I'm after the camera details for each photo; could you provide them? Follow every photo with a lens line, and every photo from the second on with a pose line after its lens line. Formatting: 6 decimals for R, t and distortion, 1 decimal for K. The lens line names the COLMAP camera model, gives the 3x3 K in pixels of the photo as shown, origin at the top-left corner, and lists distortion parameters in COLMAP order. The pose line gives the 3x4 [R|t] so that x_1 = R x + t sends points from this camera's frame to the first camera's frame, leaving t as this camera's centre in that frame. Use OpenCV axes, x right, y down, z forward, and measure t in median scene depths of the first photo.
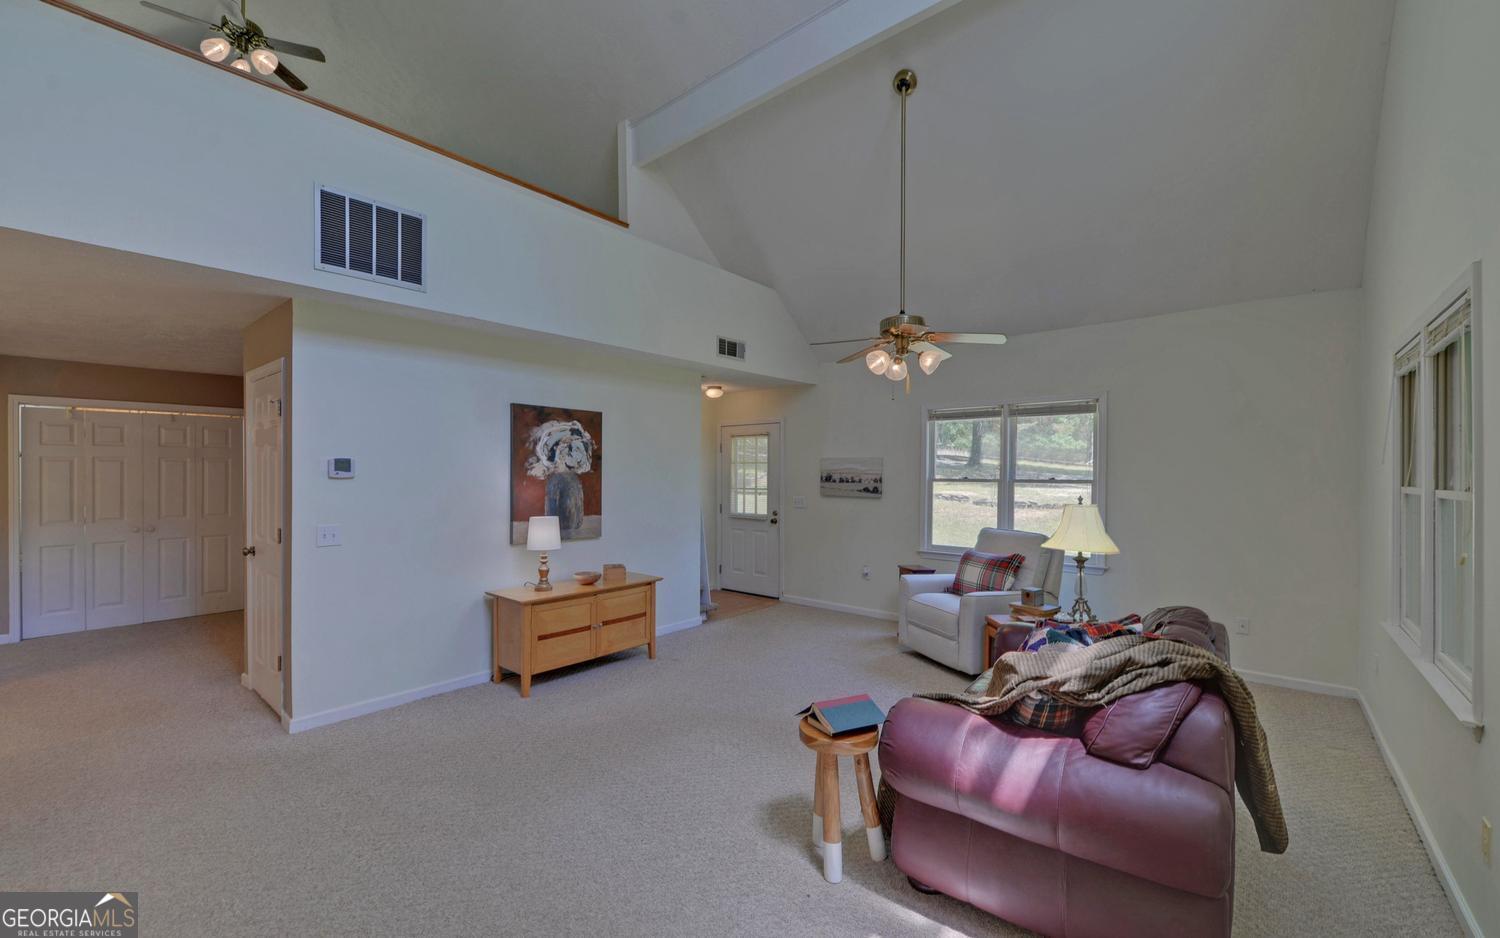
lens RADIAL K [[608.5, 0, 741.4], [0, 608.5, 478.7], [0, 0, 1]] dist [-0.012105, -0.002750]
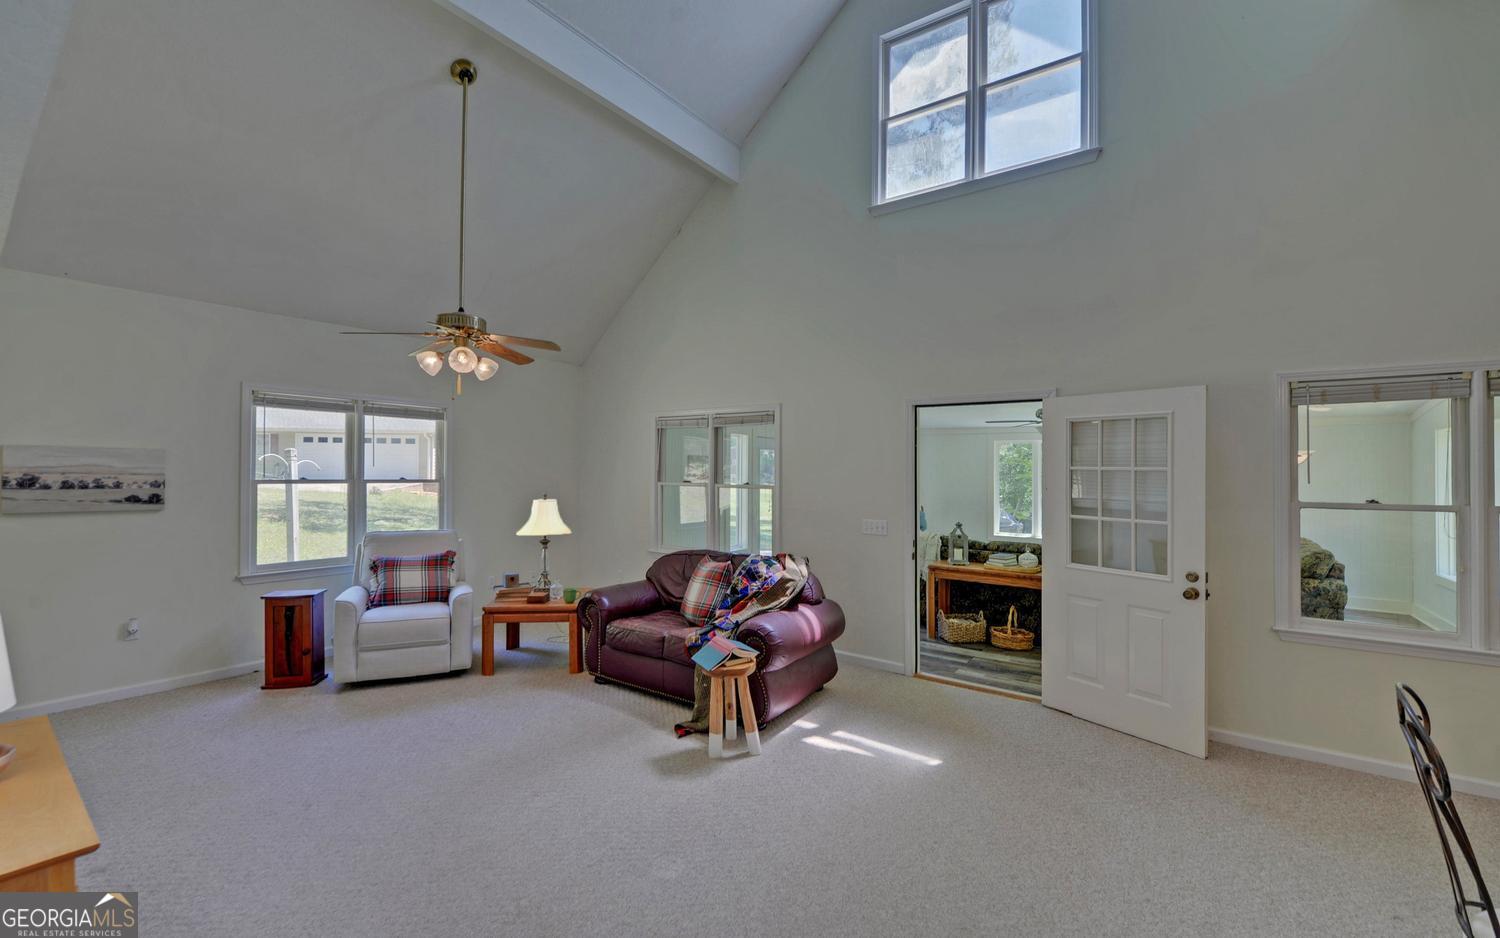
lens RADIAL K [[608.5, 0, 743.1], [0, 608.5, 473.5], [0, 0, 1]] dist [-0.012105, -0.002750]
pose [[-0.081128, -0.012818, 0.996621, -0.622028], [-0.005856, 0.999906, 0.012383, -0.026399], [-0.996686, -0.004831, -0.081195, 0.547766]]
